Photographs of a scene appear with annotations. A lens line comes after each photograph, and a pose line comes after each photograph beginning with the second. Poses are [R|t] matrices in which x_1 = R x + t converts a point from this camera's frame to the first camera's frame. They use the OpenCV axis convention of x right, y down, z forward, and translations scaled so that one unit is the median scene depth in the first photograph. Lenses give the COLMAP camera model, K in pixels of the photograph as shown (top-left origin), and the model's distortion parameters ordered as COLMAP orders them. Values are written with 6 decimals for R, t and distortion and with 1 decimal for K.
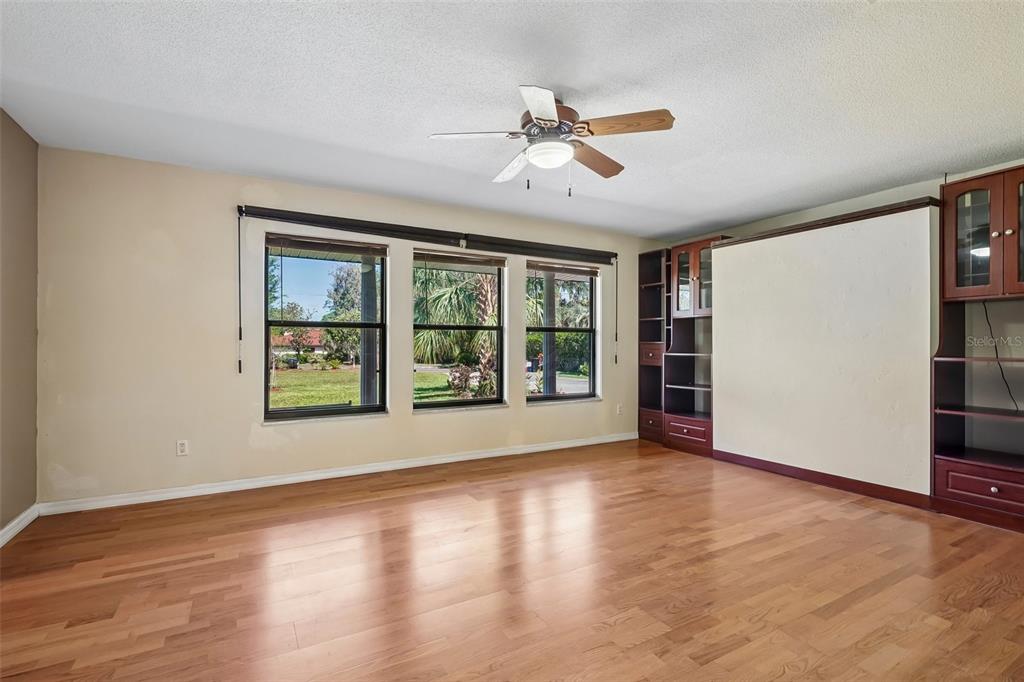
lens RADIAL K [[476.6, 0, 511.7], [0, 476.6, 347.1], [0, 0, 1]] dist [-0.002574, 0.000361]
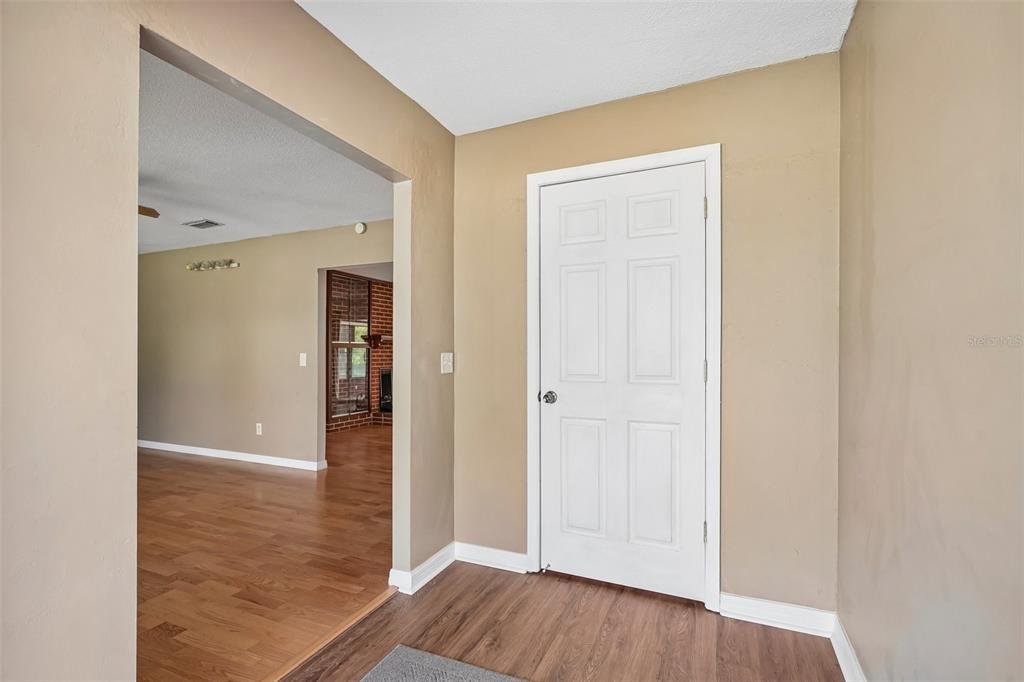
lens RADIAL K [[469.2, 0, 503.2], [0, 469.2, 351.5], [0, 0, 1]] dist [-0.001398, -0.000023]
pose [[-0.585869, 0.000715, 0.810405, -0.916210], [0.001782, 0.999998, 0.000406, -0.016239], [-0.810404, 0.001682, -0.585870, 0.428945]]
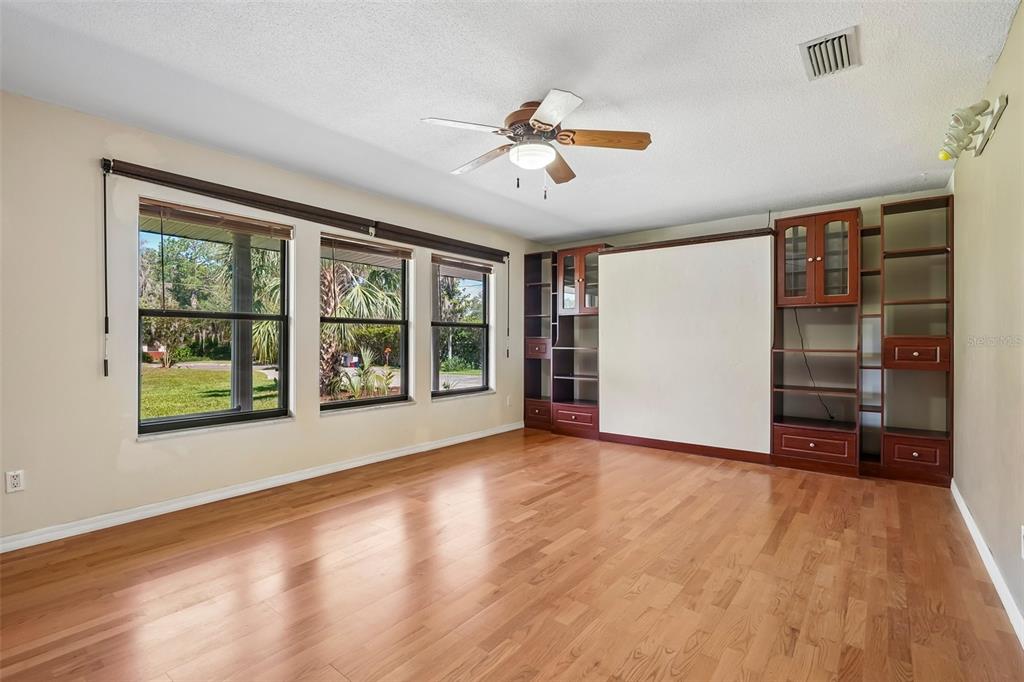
lens RADIAL K [[472.3, 0, 512.0], [0, 472.3, 341.0], [0, 0, 1]] dist [-0.004384, 0.000075]
pose [[0.927388, -0.000793, 0.374099, -0.199293], [0.001045, 0.999999, -0.000471, -0.001183], [-0.374098, 0.000828, 0.927389, 0.038392]]
